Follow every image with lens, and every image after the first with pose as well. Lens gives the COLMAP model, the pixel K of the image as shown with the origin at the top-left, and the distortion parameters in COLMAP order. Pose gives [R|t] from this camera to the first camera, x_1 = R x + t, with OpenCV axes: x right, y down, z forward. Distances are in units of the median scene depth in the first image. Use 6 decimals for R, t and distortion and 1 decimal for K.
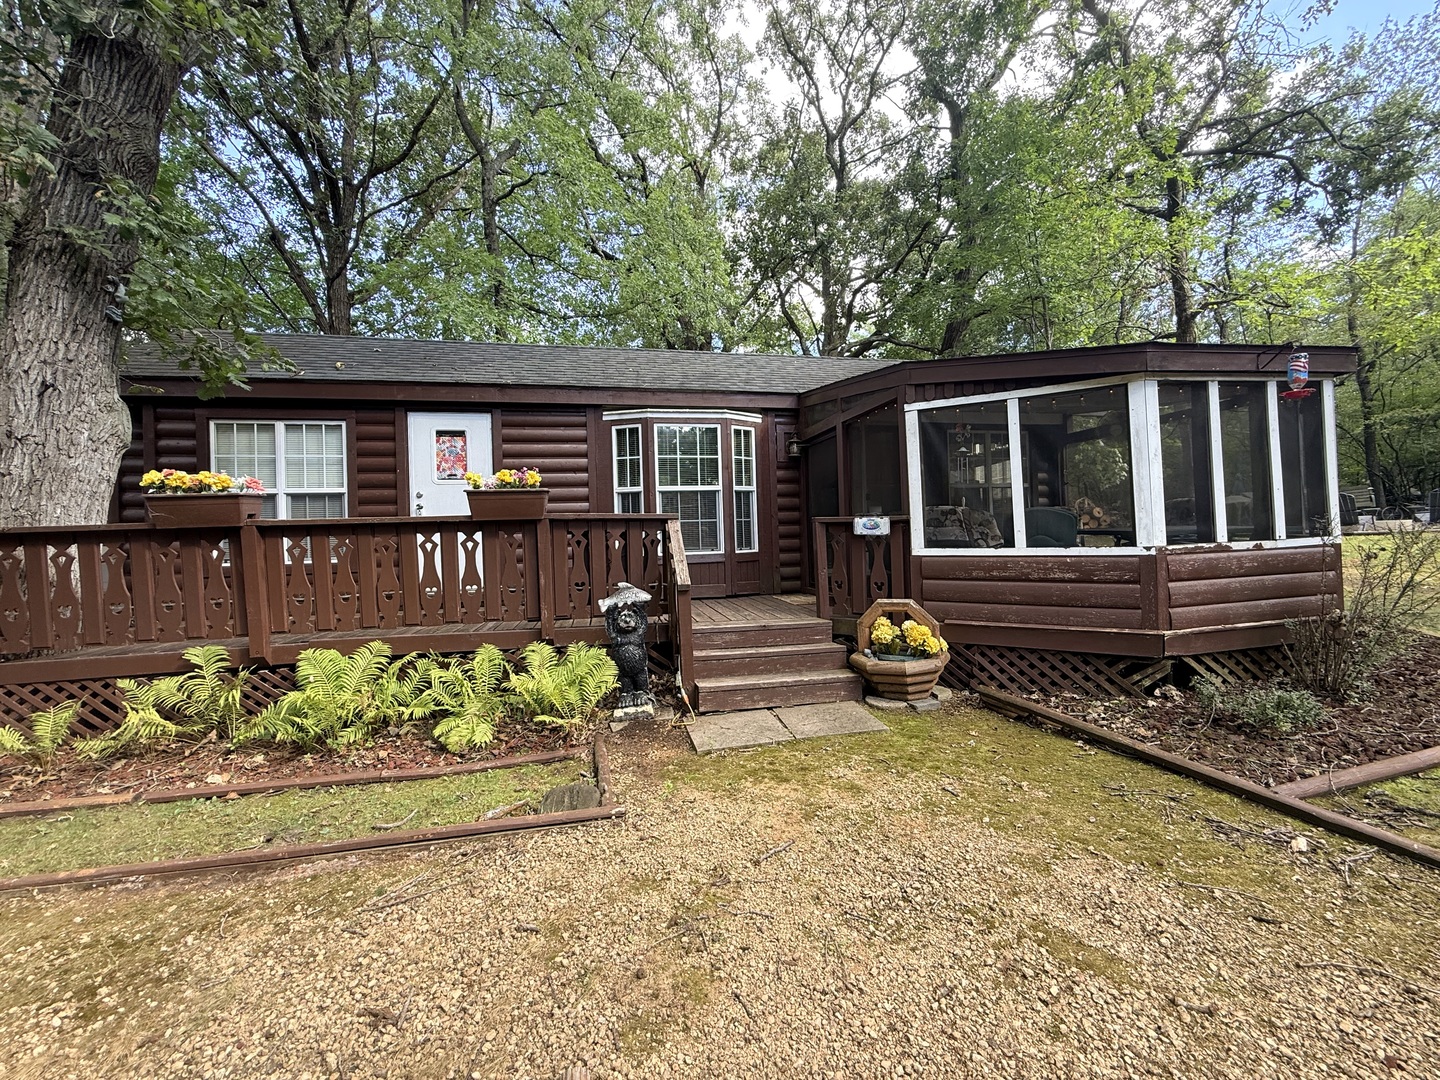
lens RADIAL K [[573.6, 0, 720.9], [0, 573.6, 543.8], [0, 0, 1]] dist [-0.000085, -0.000036]
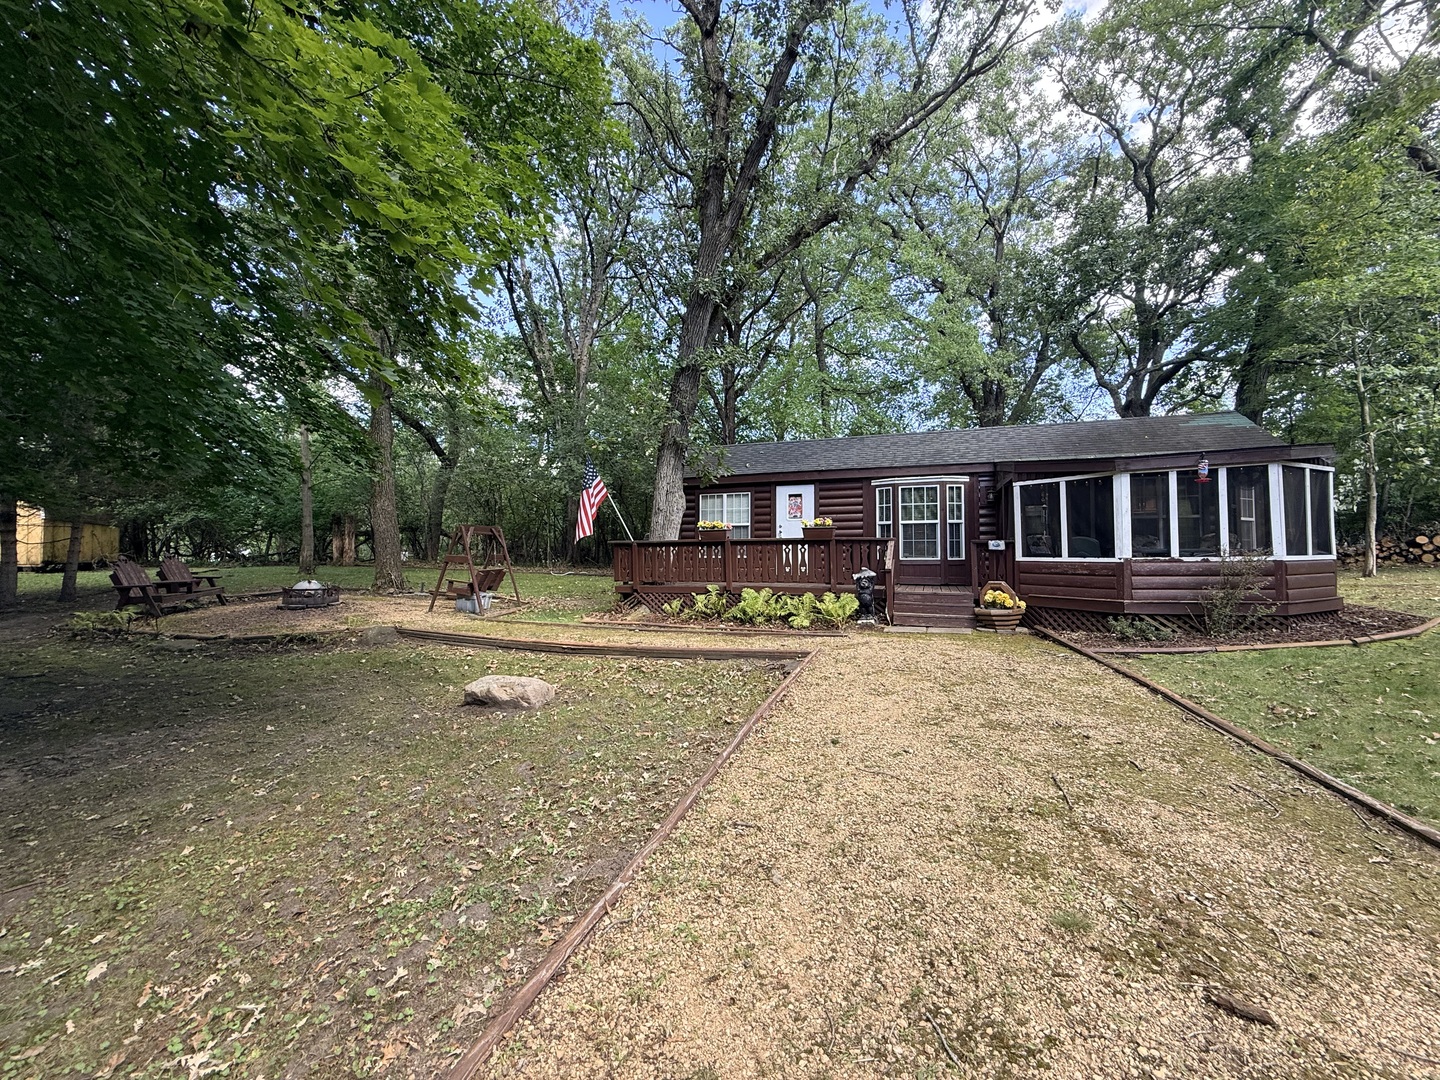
lens RADIAL K [[573.6, 0, 721.0], [0, 573.6, 543.7], [0, 0, 1]] dist [-0.000085, -0.000036]
pose [[0.852863, 0.016356, -0.521878, 0.516602], [-0.029566, 0.999418, -0.016995, 0.025920], [0.521297, 0.029925, 0.852851, -1.215046]]
